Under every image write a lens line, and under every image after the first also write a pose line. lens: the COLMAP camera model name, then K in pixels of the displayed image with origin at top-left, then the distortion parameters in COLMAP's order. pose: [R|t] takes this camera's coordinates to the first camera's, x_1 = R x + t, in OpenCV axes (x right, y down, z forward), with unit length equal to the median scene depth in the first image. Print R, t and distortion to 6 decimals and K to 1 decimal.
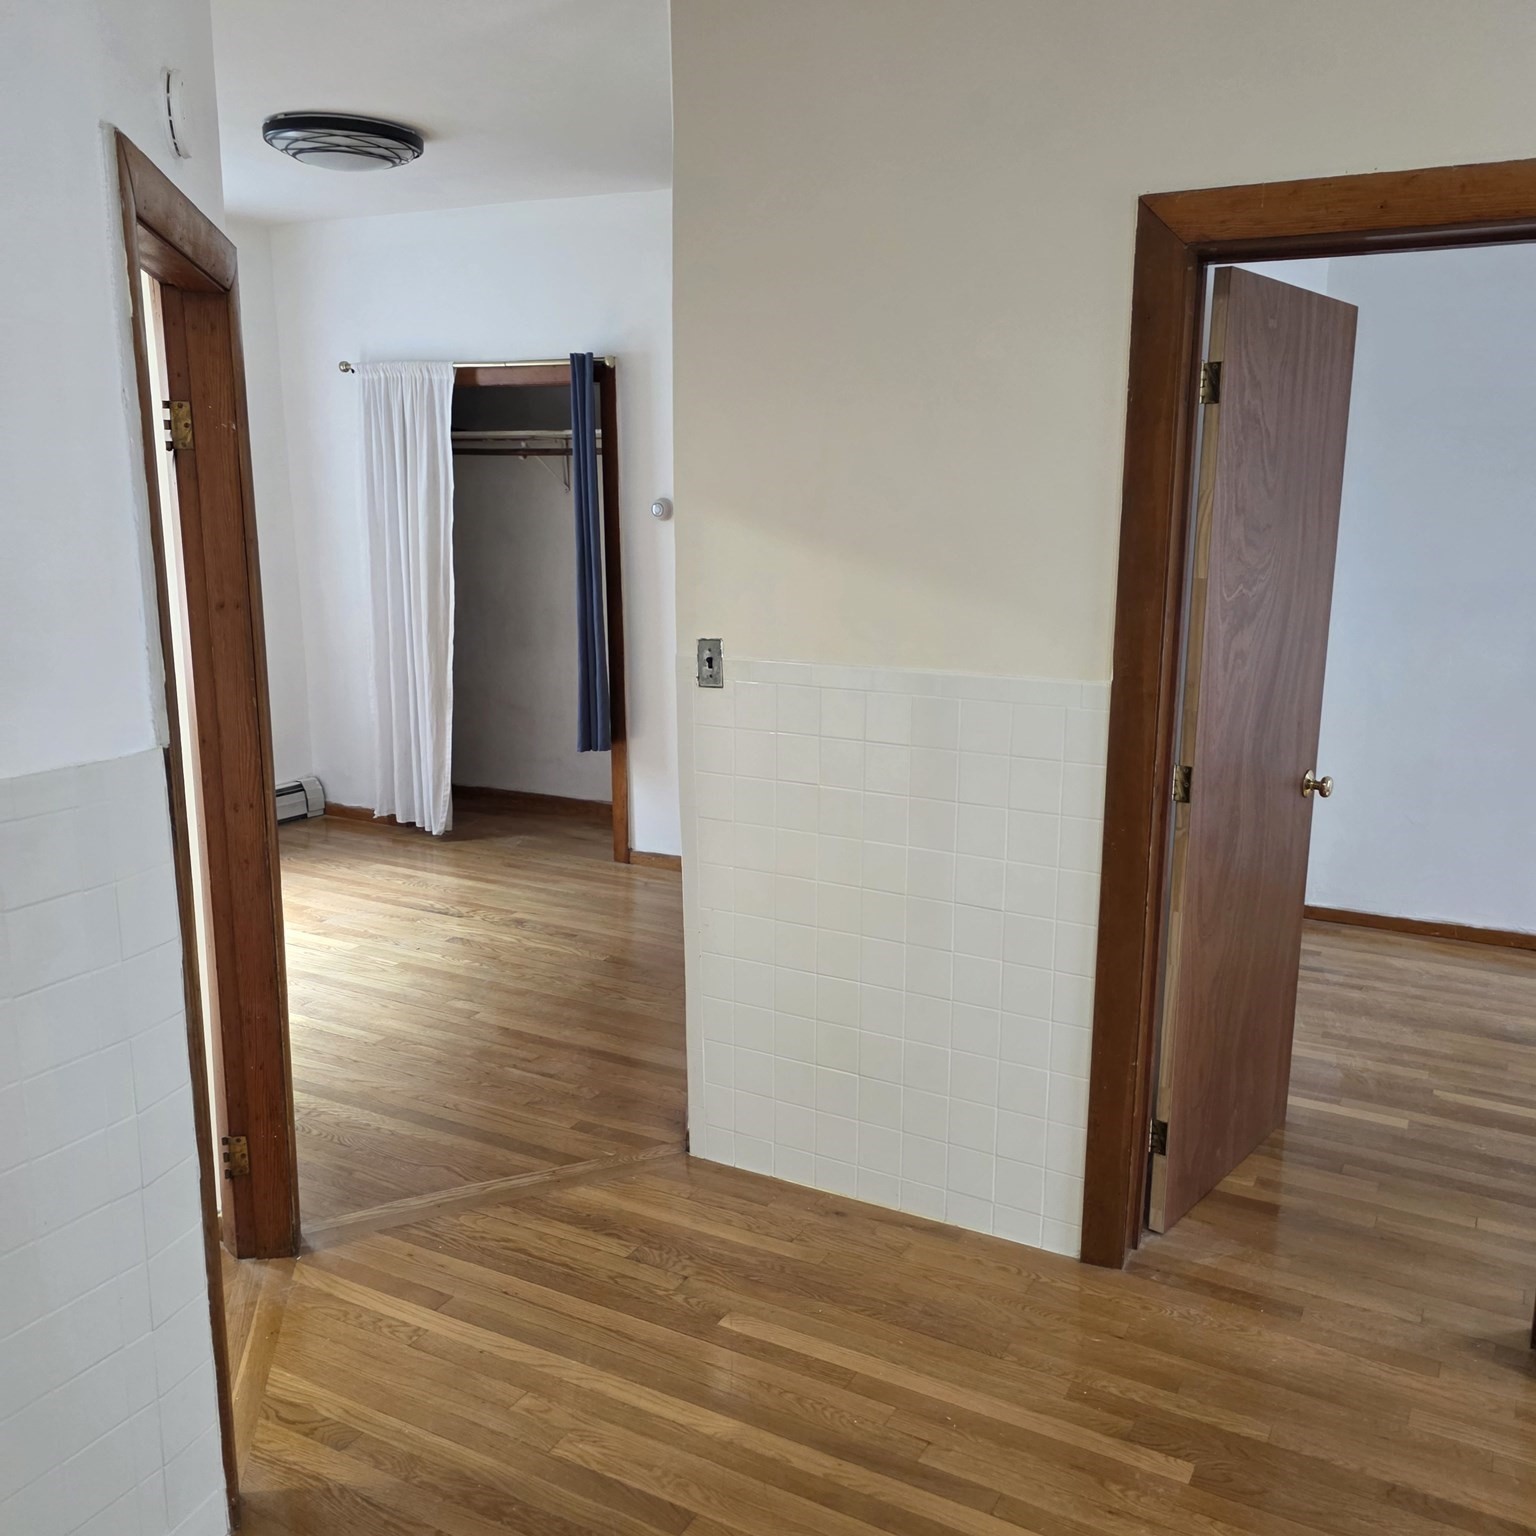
lens RADIAL K [[1414.8, 0, 766.4], [0, 1414.8, 770.0], [0, 0, 1]] dist [0.063760, -0.048299]
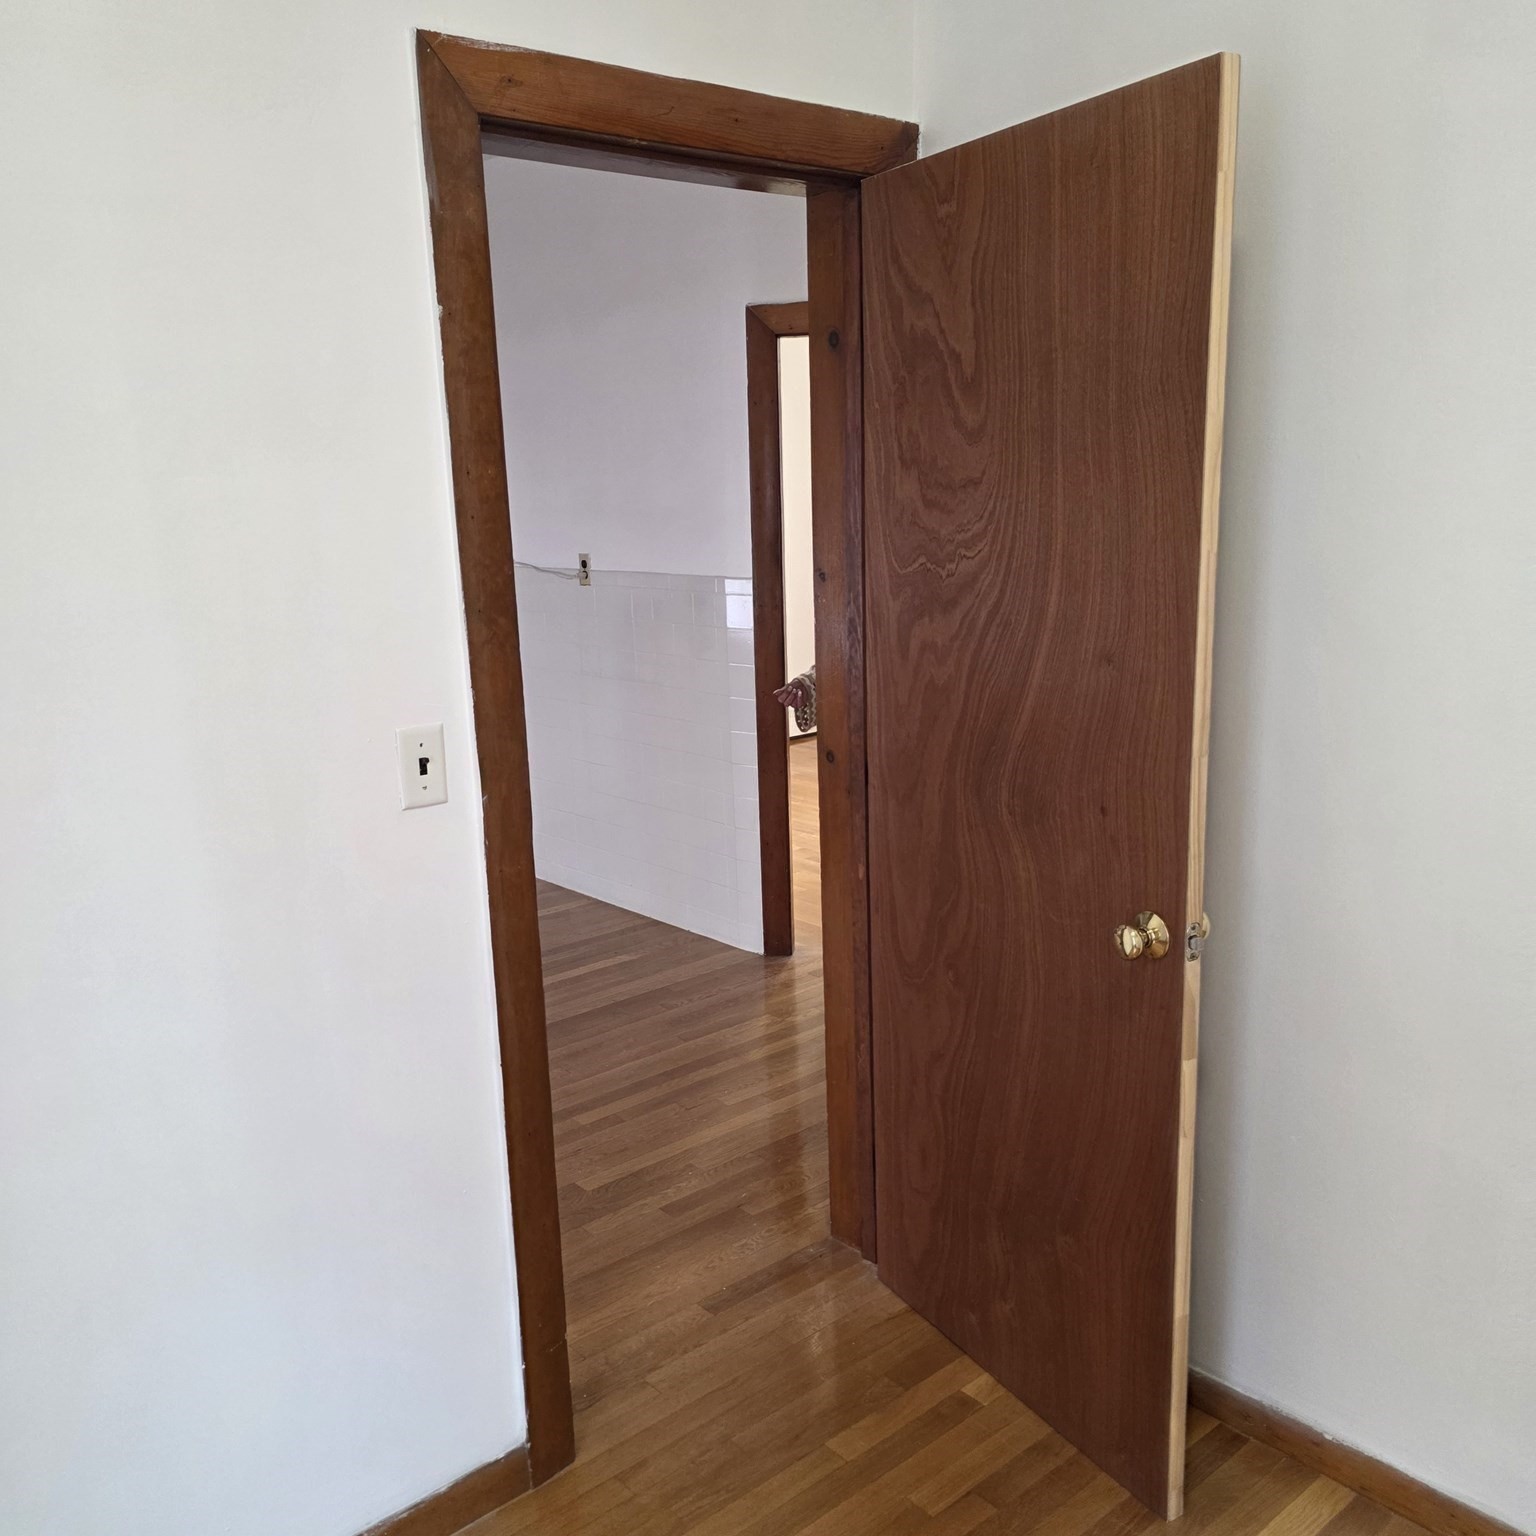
lens RADIAL K [[1414.8, 0, 768.5], [0, 1414.8, 766.1], [0, 0, 1]] dist [0.063760, -0.048299]
pose [[-0.360133, 0.189169, -0.913520, 1.115102], [-0.151325, 0.954411, 0.257293, -0.210671], [0.920546, 0.230899, -0.315089, 1.207819]]
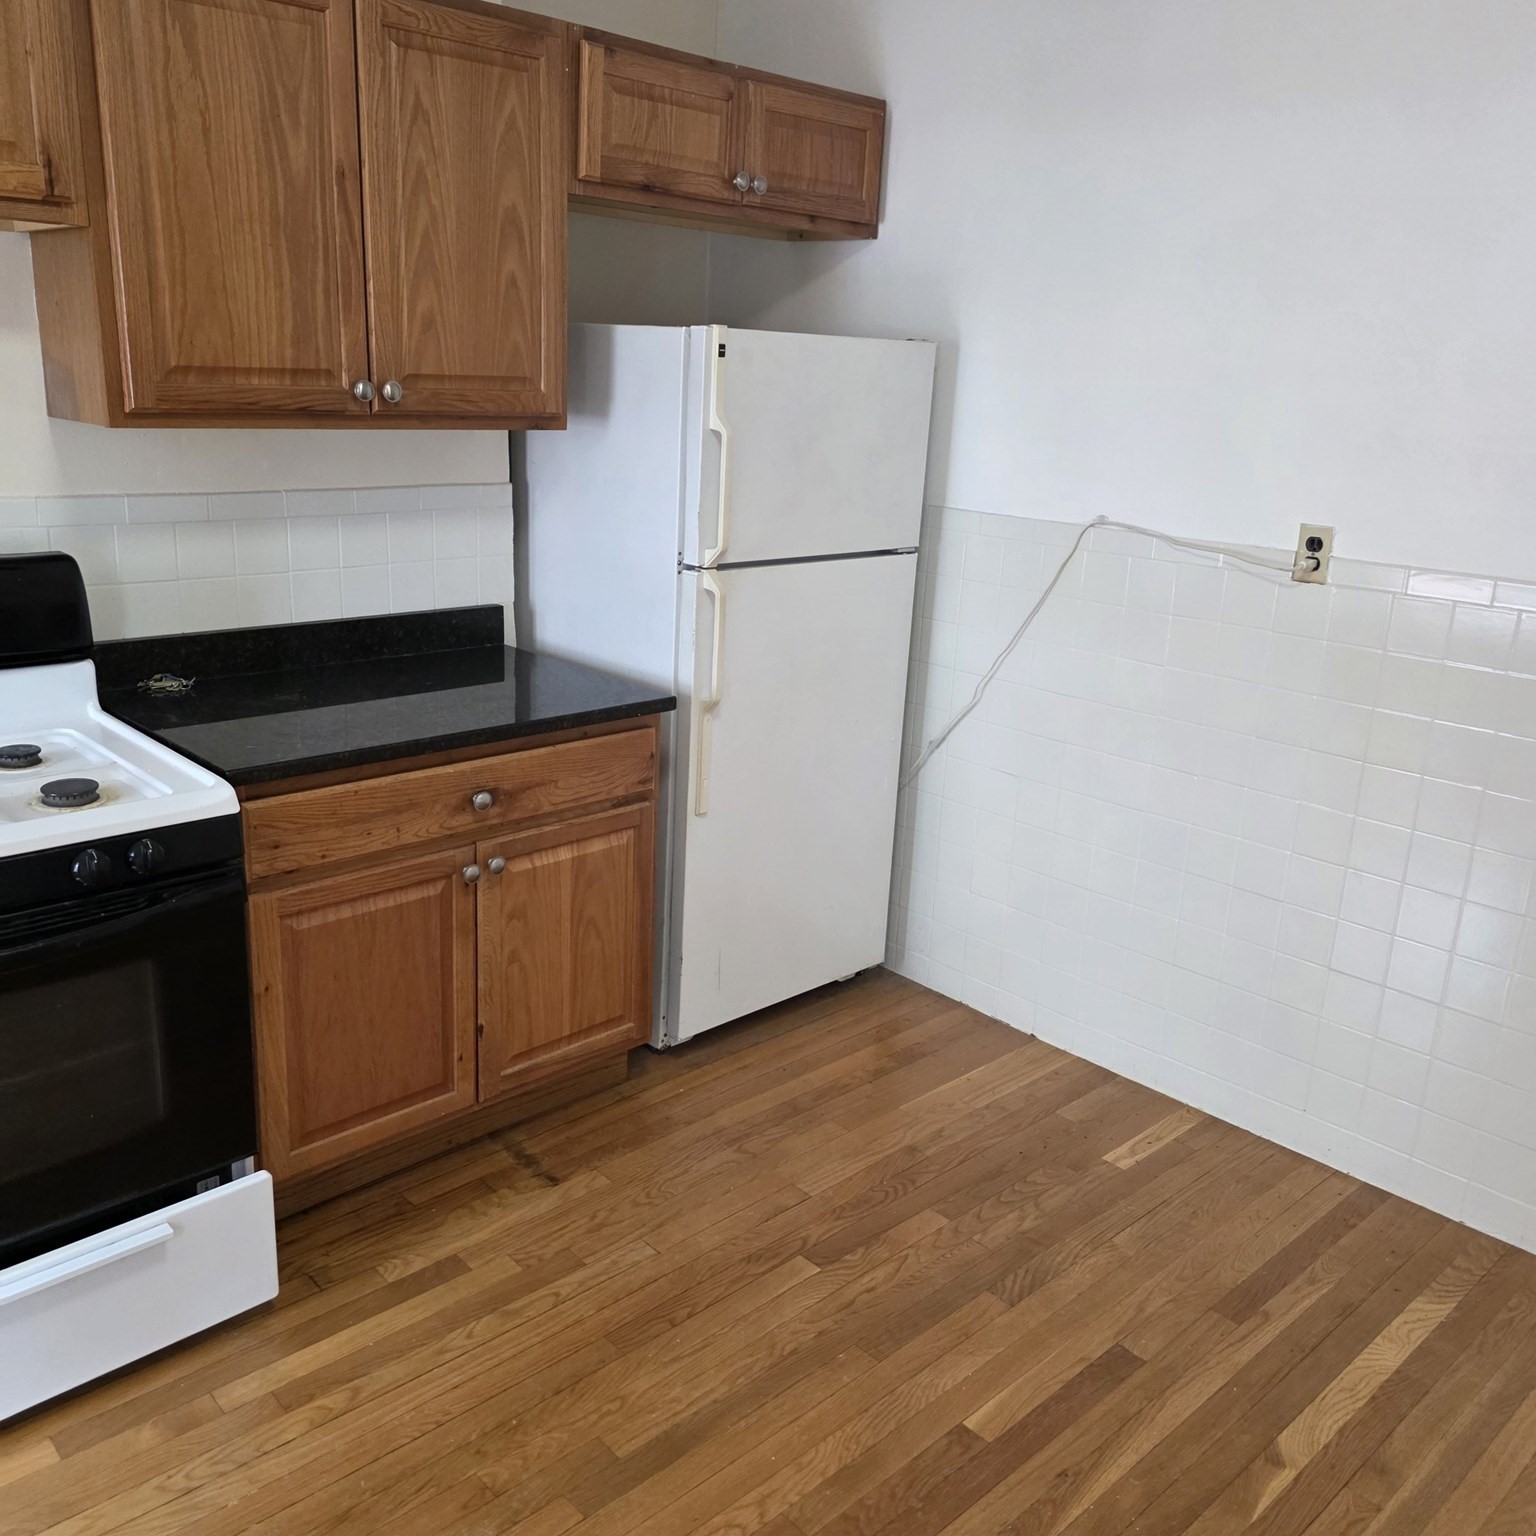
lens RADIAL K [[1414.8, 0, 754.2], [0, 1414.8, 770.0], [0, 0, 1]] dist [0.063760, -0.048299]
pose [[-0.309307, 0.239055, -0.920425, 0.796494], [-0.239240, 0.917197, 0.318613, -0.107846], [0.920377, 0.318752, -0.226504, 0.662018]]
